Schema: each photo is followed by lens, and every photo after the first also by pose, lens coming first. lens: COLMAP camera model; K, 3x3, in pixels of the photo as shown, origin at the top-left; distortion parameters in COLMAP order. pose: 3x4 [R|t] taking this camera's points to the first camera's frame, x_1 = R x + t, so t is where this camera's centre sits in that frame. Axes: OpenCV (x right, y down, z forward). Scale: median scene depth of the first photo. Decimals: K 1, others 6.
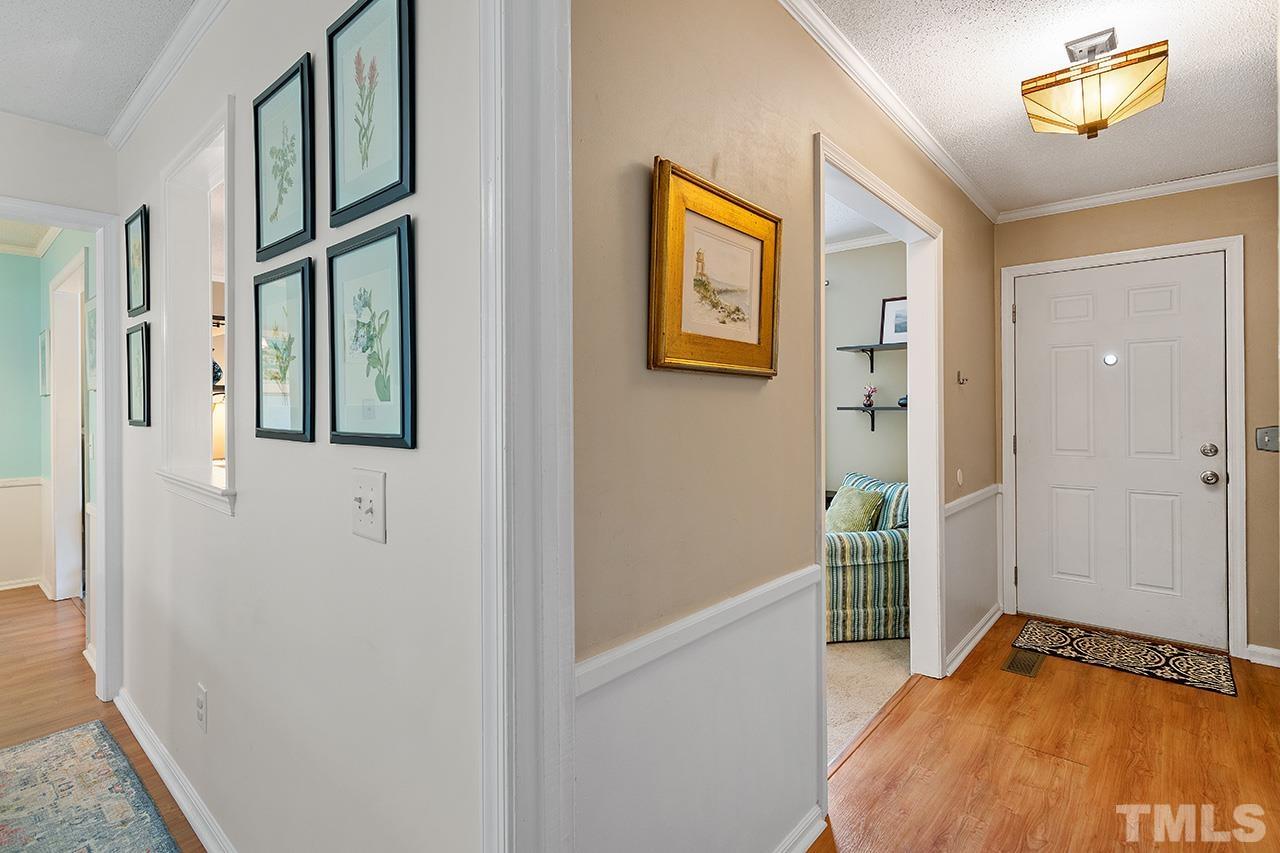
lens RADIAL K [[612.9, 0, 640.0], [0, 612.9, 429.2], [0, 0, 1]] dist [0.004027, 0.001469]
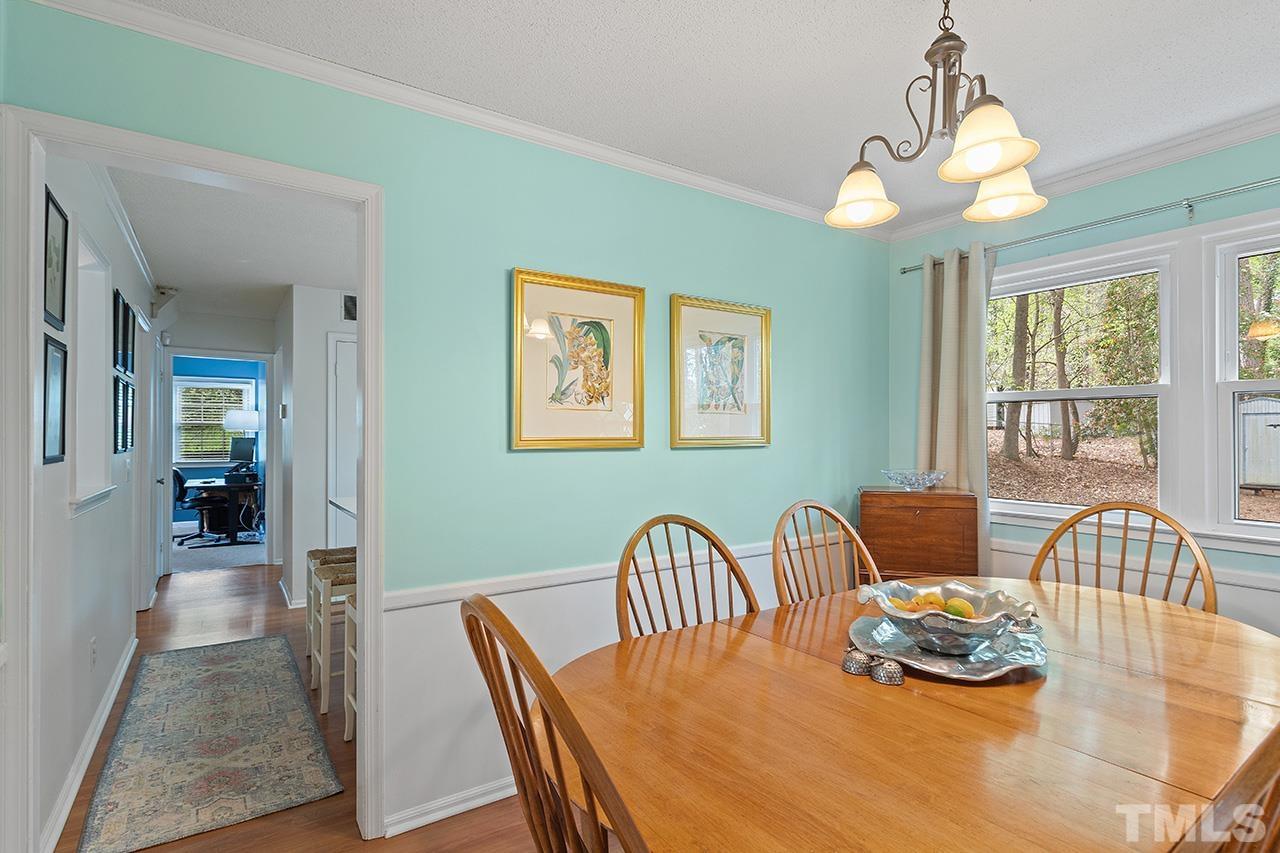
lens RADIAL K [[612.9, 0, 640.2], [0, 612.9, 428.8], [0, 0, 1]] dist [0.004027, 0.001469]
pose [[-0.969068, 0.005571, 0.246729, -2.125749], [0.004383, 0.999976, -0.005366, -0.044771], [-0.246753, -0.004119, -0.969070, 1.923968]]
